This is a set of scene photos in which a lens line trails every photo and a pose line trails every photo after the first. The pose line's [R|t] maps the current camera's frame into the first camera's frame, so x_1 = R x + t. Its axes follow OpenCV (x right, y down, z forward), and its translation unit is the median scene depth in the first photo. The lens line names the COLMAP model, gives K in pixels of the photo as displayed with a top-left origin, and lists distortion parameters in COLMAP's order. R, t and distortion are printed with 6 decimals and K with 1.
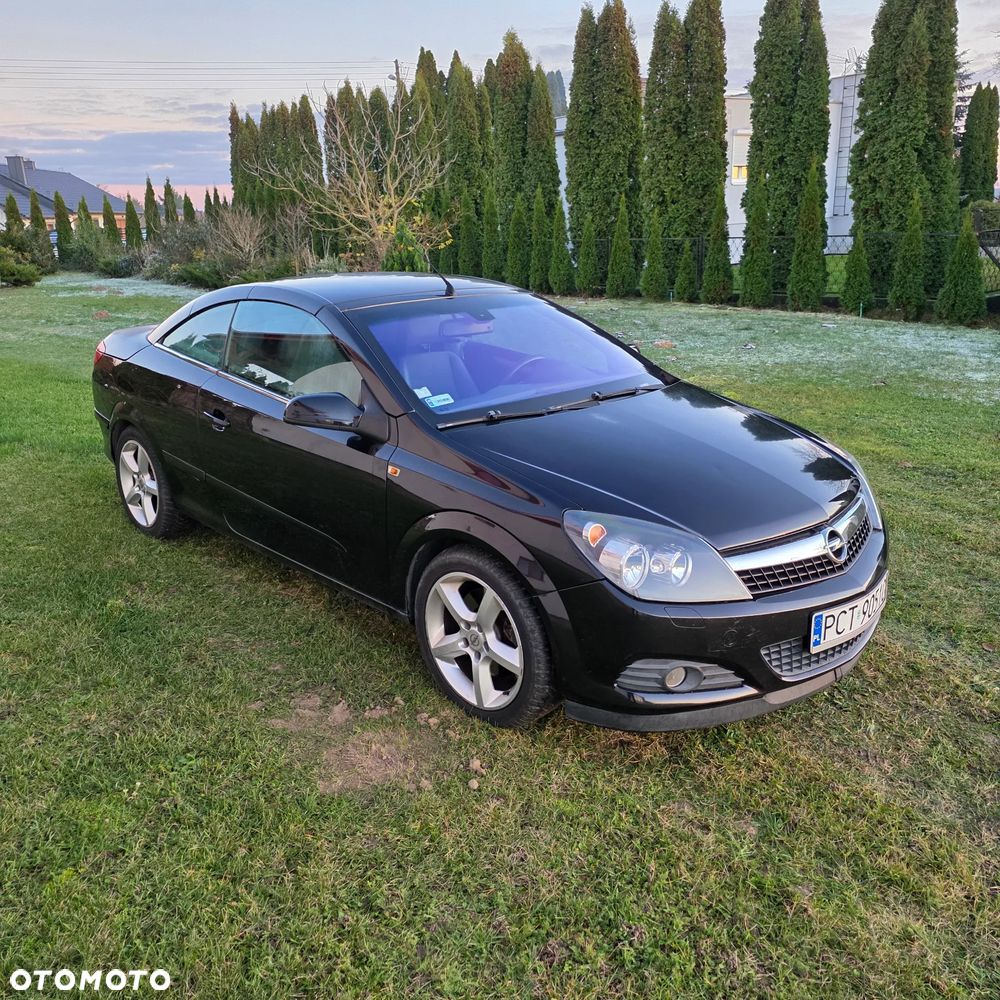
lens RADIAL K [[881.7, 0, 490.8], [0, 881.7, 500.3], [0, 0, 1]] dist [0.086506, -0.099918]
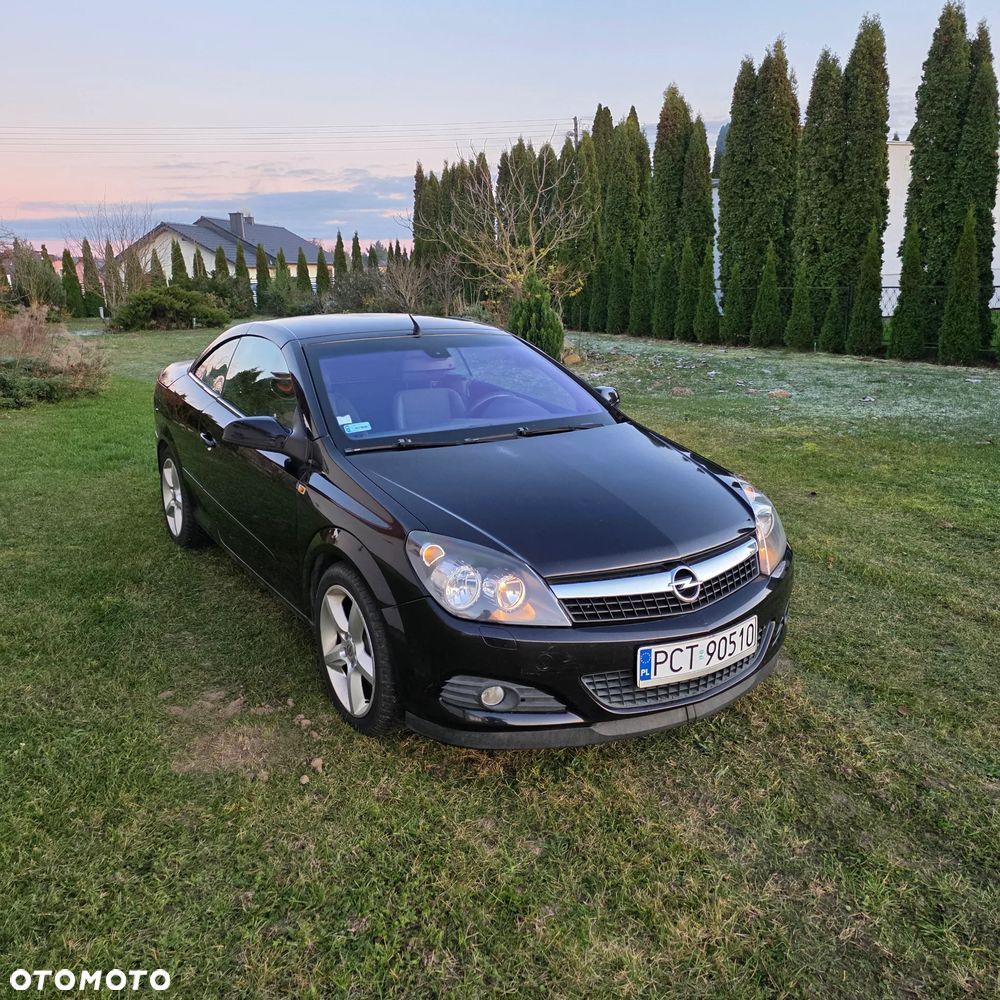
lens RADIAL K [[885.3, 0, 500.0], [0, 885.3, 500.0], [0, 0, 1]] dist [0.066270, -0.056309]
pose [[0.979412, 0.054554, -0.194360, 0.216805], [-0.064607, 0.996861, -0.045761, 0.009074], [0.191253, 0.057376, 0.979862, -0.016974]]
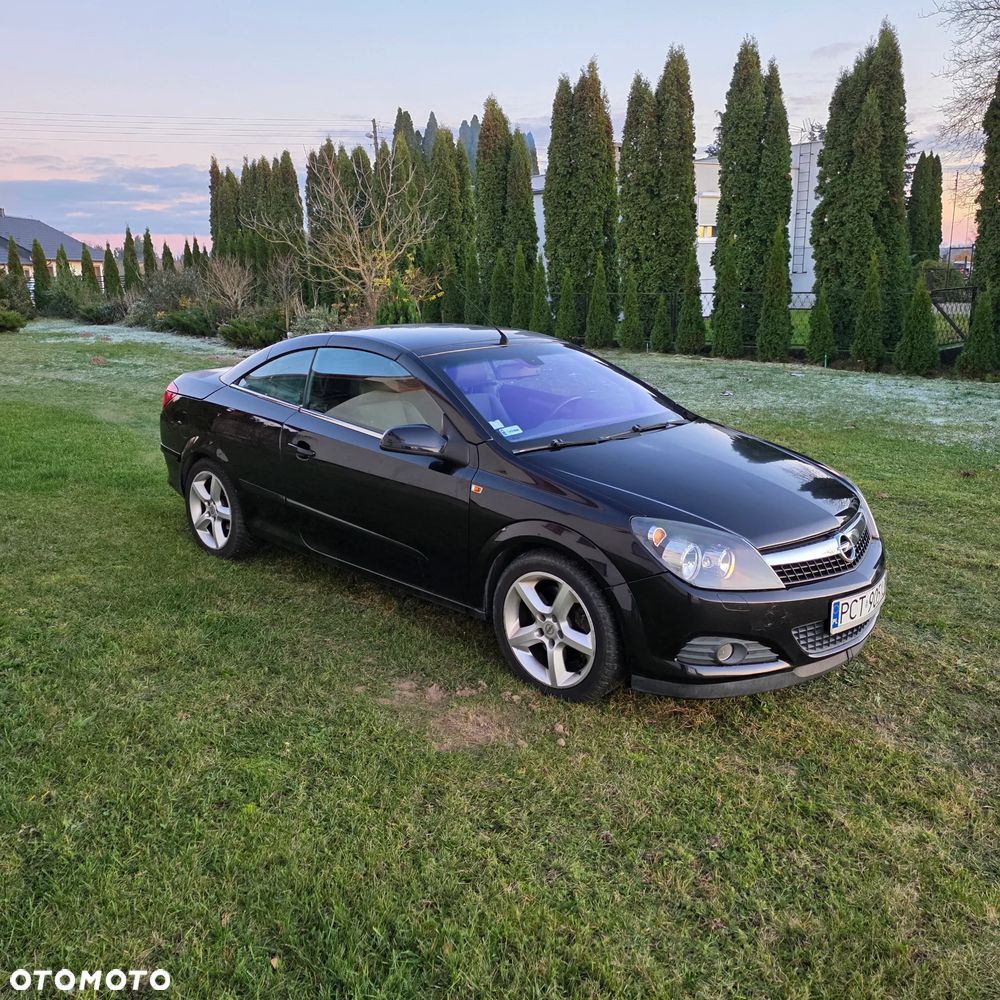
lens RADIAL K [[884.5, 0, 500.0], [0, 884.5, 500.0], [0, 0, 1]] dist [0.108154, -0.149256]
pose [[0.998667, -0.001104, 0.051598, -0.088711], [0.003907, 0.998520, -0.054242, 0.029384], [-0.051462, 0.054372, 0.997194, -0.121106]]
